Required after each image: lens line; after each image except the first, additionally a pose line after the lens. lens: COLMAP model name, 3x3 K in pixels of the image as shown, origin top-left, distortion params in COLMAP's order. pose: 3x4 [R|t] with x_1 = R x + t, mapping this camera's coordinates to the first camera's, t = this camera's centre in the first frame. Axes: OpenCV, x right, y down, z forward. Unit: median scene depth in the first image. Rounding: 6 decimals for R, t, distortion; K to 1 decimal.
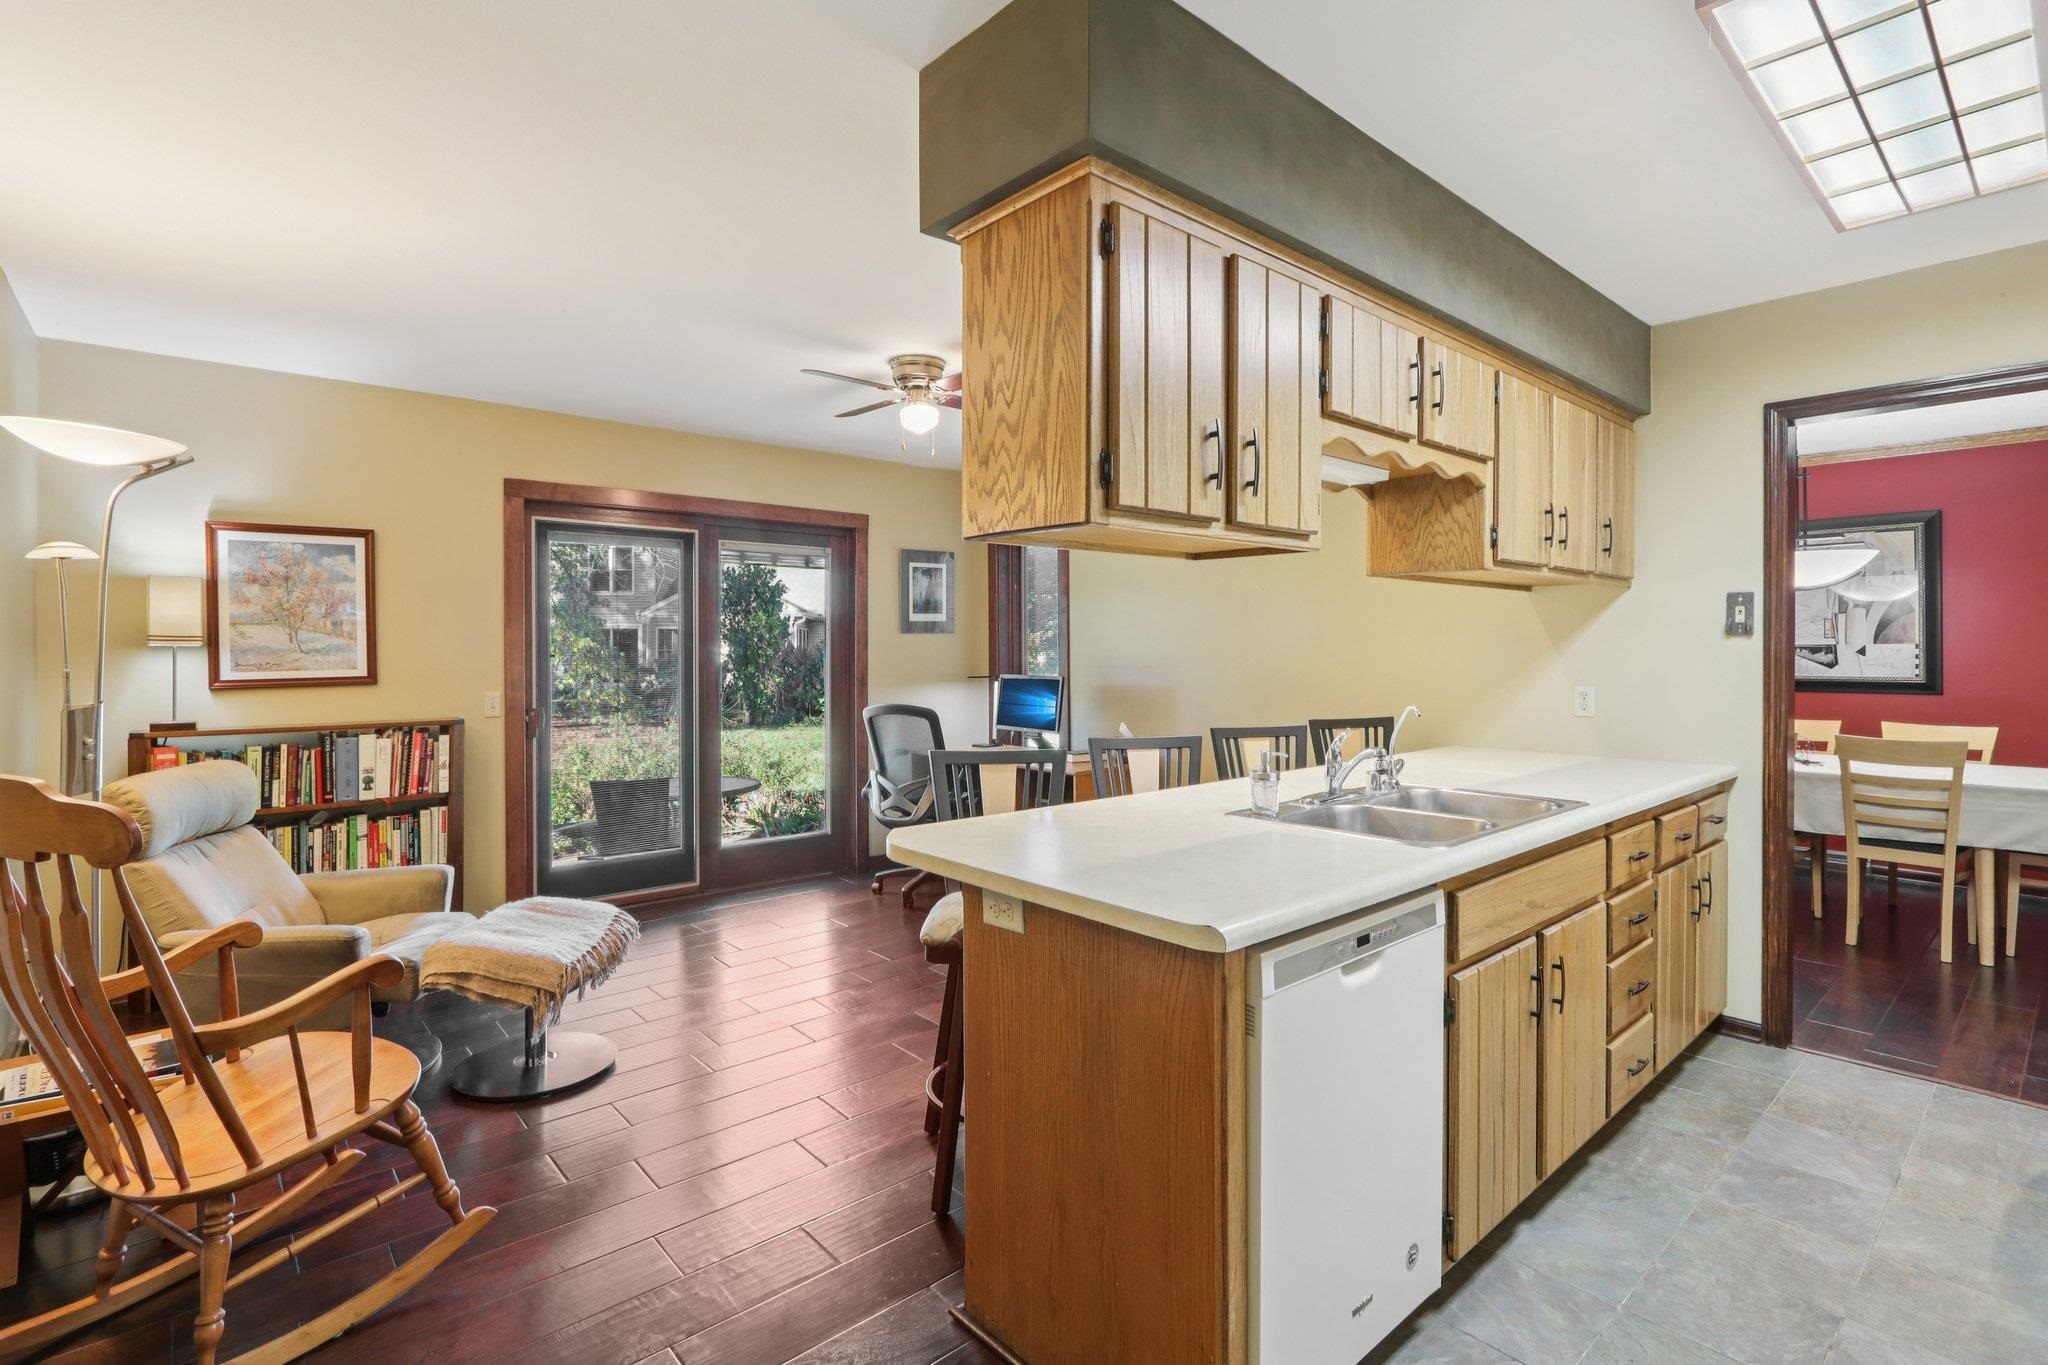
lens RADIAL K [[948.4, 0, 1040.3], [0, 948.4, 641.7], [0, 0, 1]] dist [-0.013340, 0.001472]
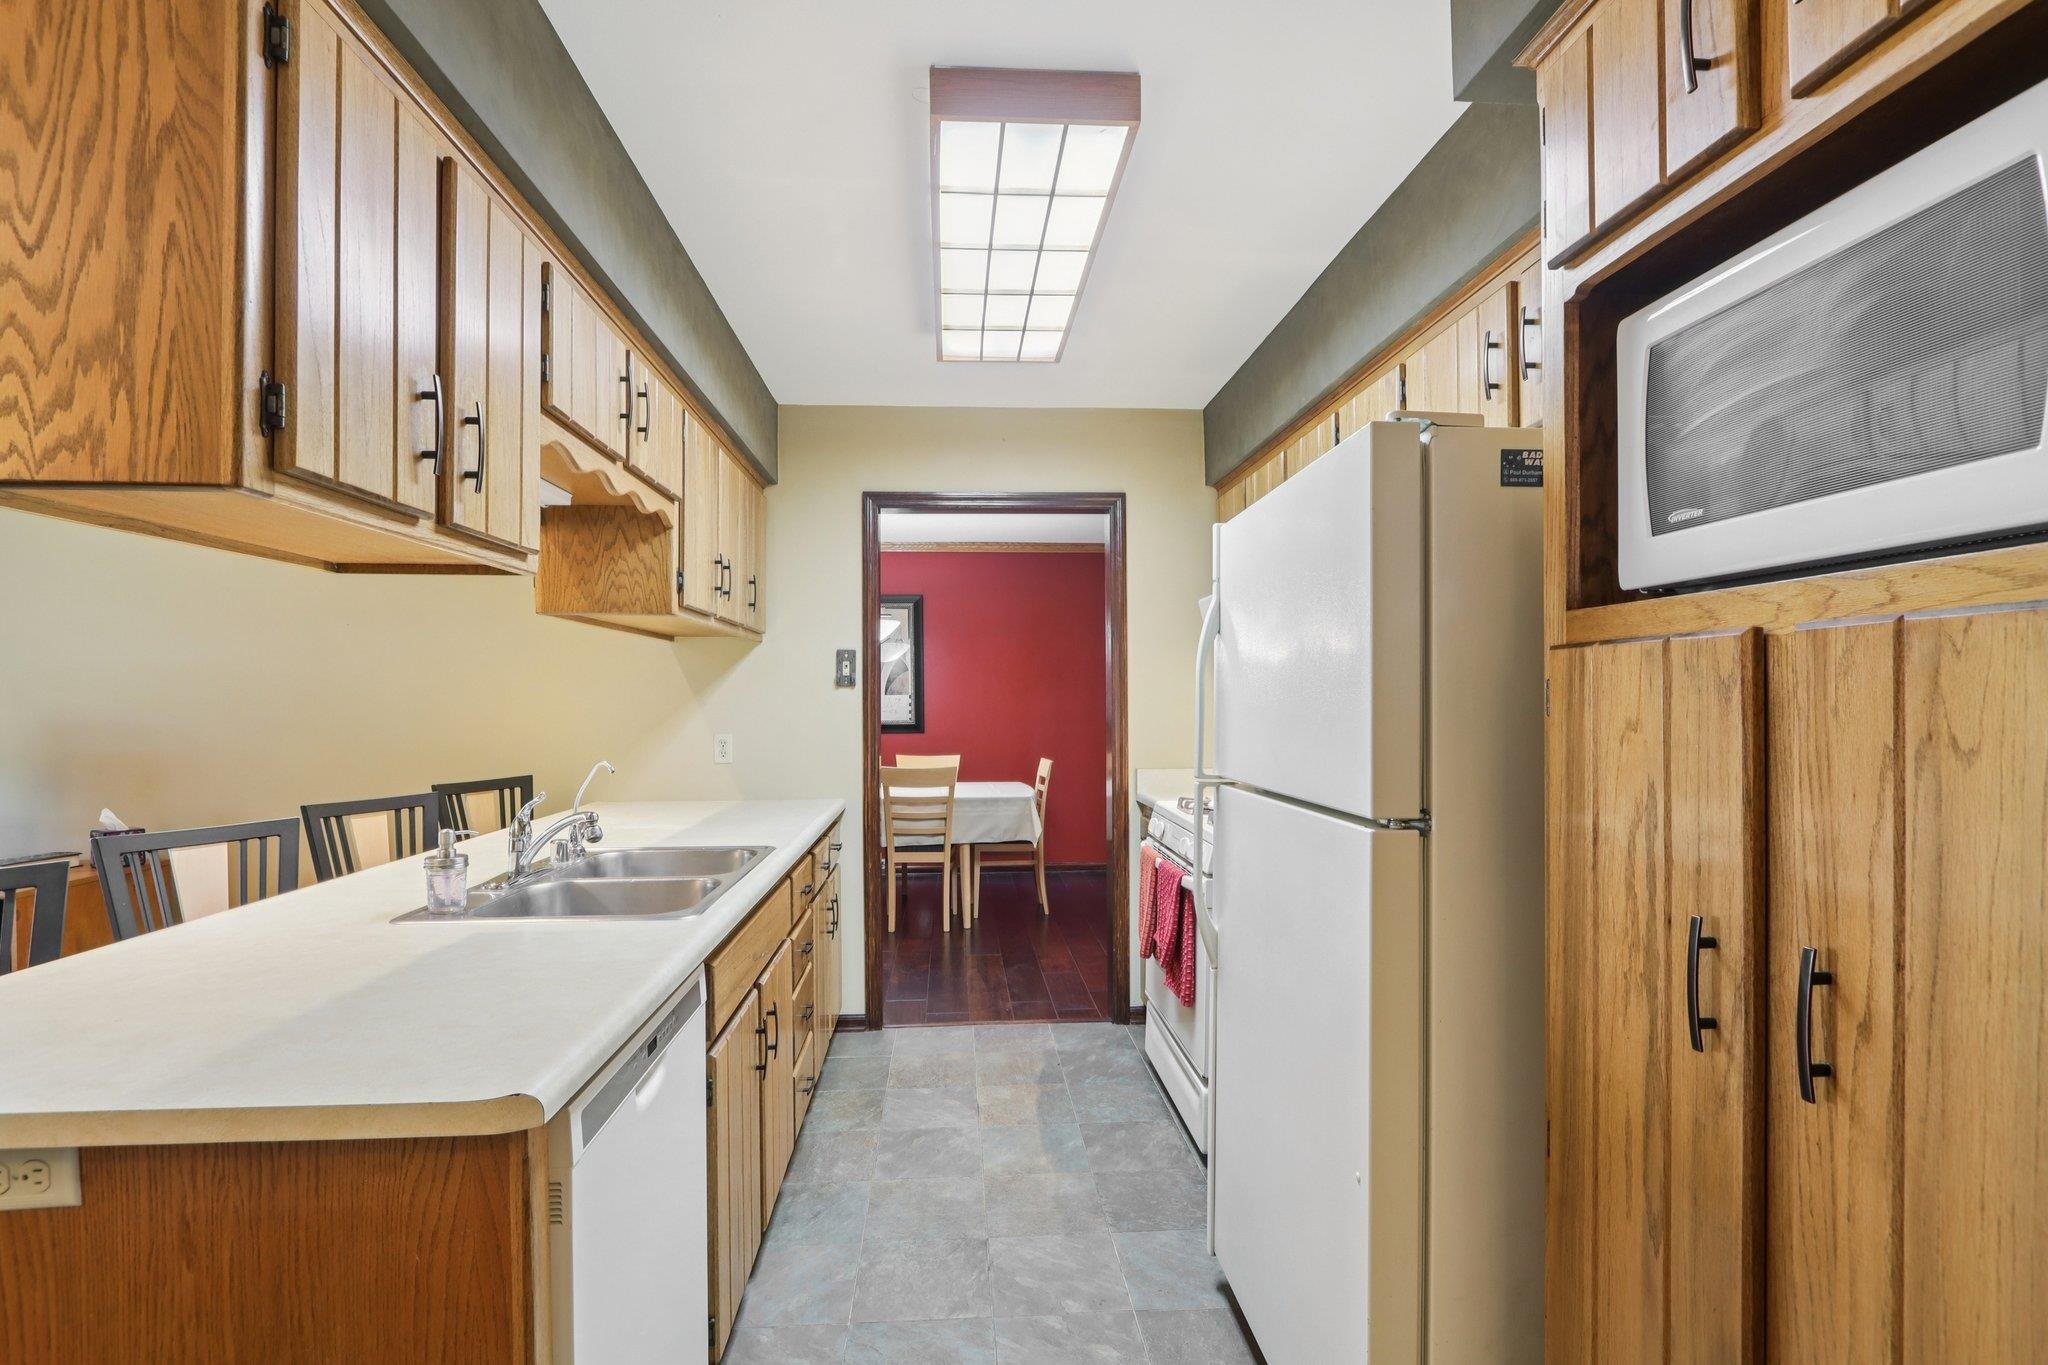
lens RADIAL K [[948.4, 0, 1015.6], [0, 948.4, 695.1], [0, 0, 1]] dist [-0.013340, 0.001472]
pose [[0.618189, 0.000428, 0.786029, -0.073906], [-0.001556, 0.999999, 0.000679, 0.004220], [-0.786028, -0.001643, 0.618189, 0.154249]]
